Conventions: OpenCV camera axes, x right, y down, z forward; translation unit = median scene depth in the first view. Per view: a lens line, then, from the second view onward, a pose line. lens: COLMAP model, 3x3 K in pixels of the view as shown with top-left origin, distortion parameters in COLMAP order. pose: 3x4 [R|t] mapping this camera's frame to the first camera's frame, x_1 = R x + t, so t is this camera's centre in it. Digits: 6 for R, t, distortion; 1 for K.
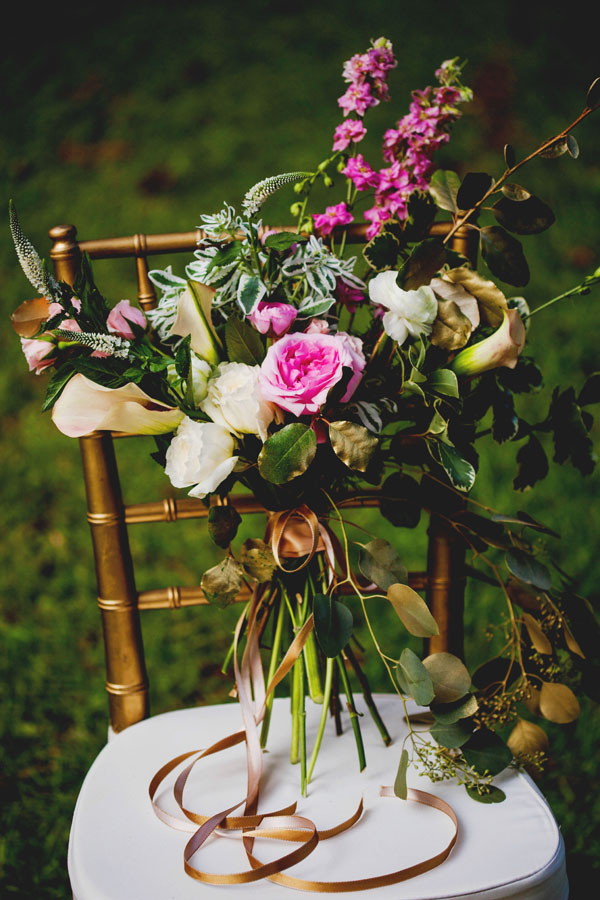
lens RADIAL K [[2483.1, 0, 300.0], [0, 2483.1, 450.0], [0, 0, 1]] dist [-0.023607, -0.550085]
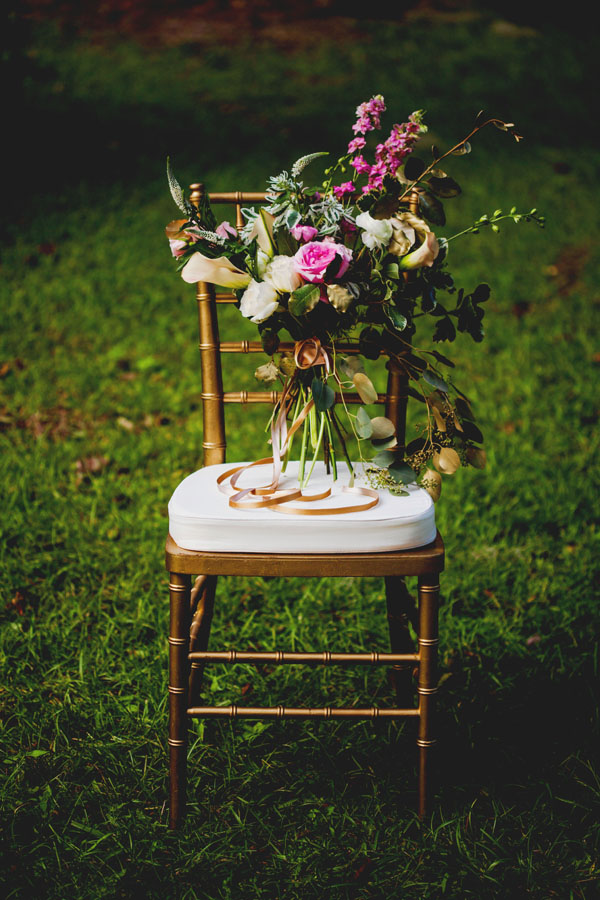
lens RADIAL K [[2483.1, 0, 300.0], [0, 2483.1, 450.0], [0, 0, 1]] dist [-0.023607, -0.550085]
pose [[0.993589, 0.067024, -0.091039, 0.165065], [-0.077474, 0.990155, -0.116582, 0.322515], [0.082329, 0.122888, 0.989000, -0.811904]]
